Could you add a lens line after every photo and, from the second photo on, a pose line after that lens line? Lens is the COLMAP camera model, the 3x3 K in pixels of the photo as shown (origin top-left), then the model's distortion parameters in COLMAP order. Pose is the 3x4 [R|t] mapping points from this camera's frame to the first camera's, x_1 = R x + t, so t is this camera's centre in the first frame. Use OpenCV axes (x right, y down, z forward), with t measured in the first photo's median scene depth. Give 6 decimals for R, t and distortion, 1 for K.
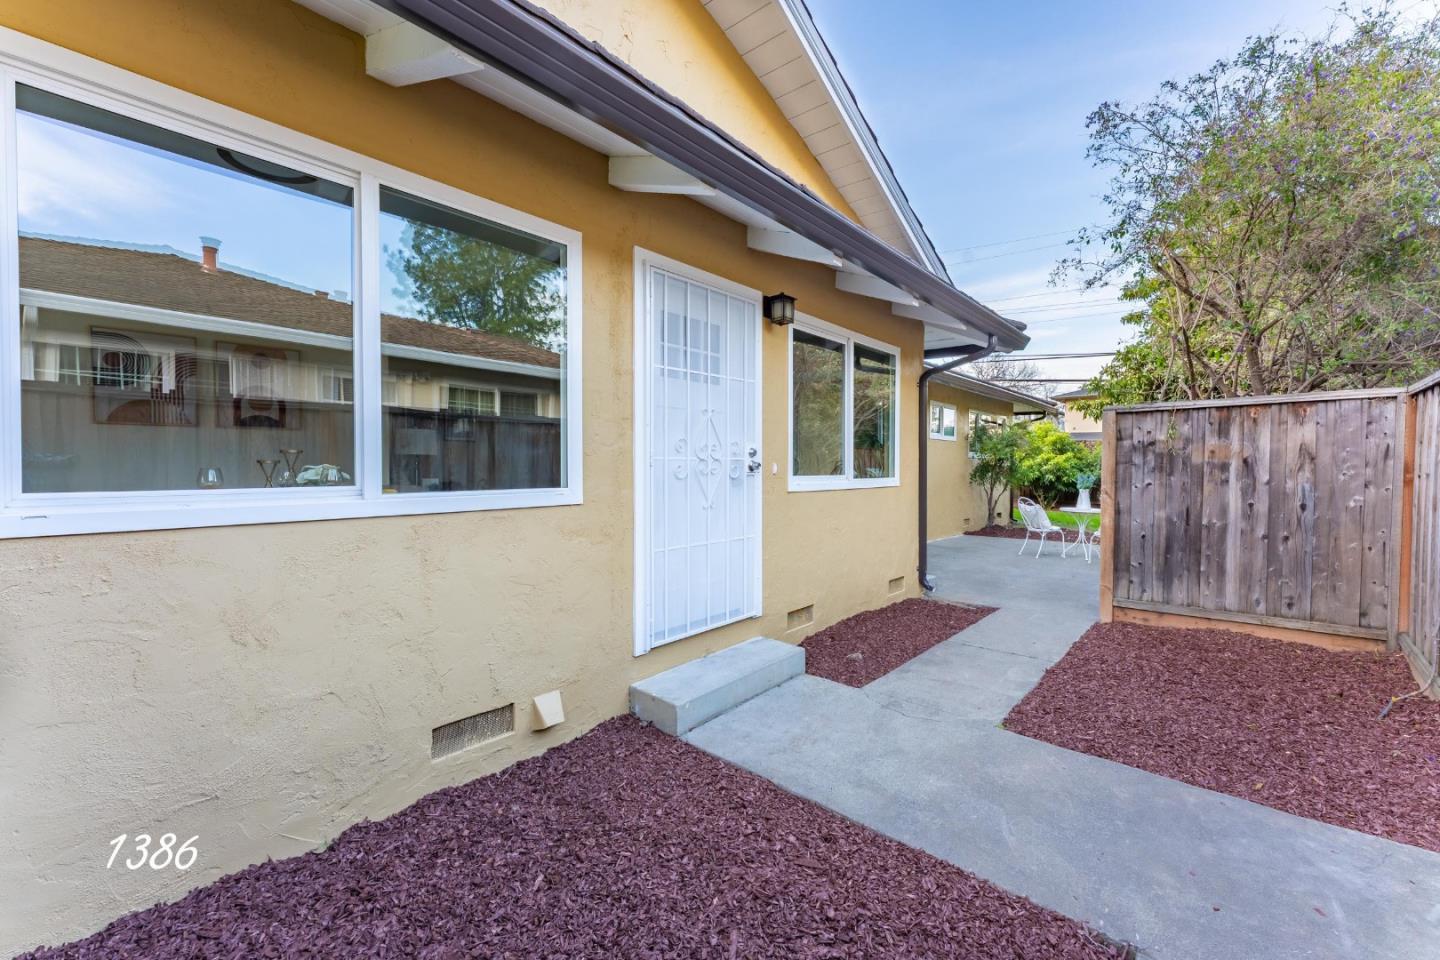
lens RADIAL K [[585.5, 0, 722.5], [0, 585.5, 472.9], [0, 0, 1]] dist [0.006526, 0.000086]
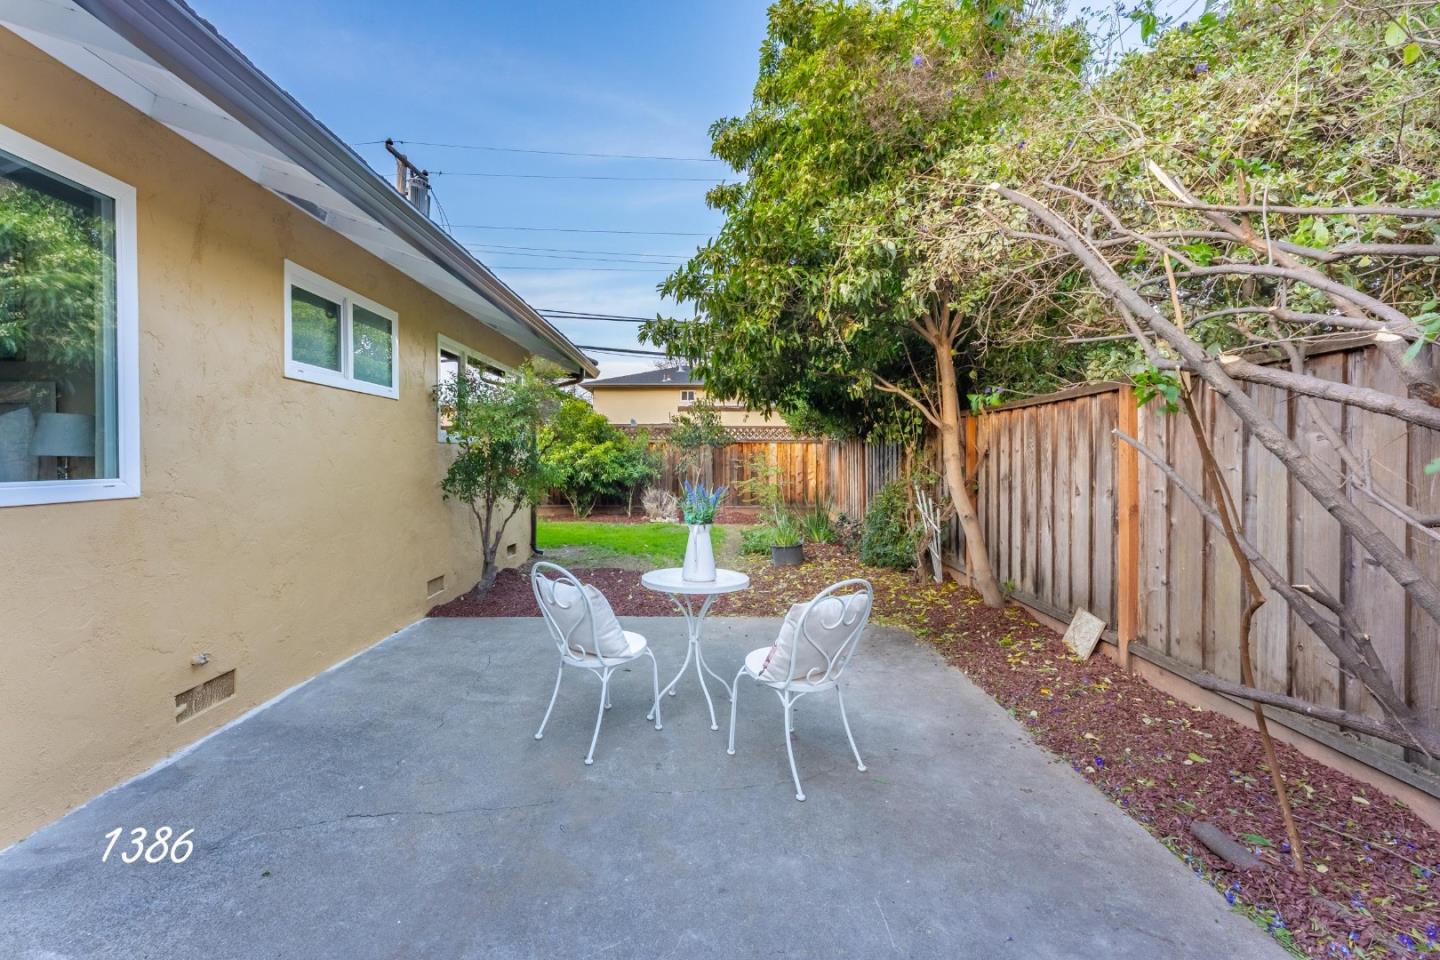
lens RADIAL K [[585.5, 0, 720.9], [0, 585.5, 465.5], [0, 0, 1]] dist [0.006526, 0.000086]
pose [[0.729176, -0.008294, 0.684276, 0.186305], [0.009061, 0.999956, 0.002466, -0.004784], [-0.684266, 0.004402, 0.729219, 0.360810]]
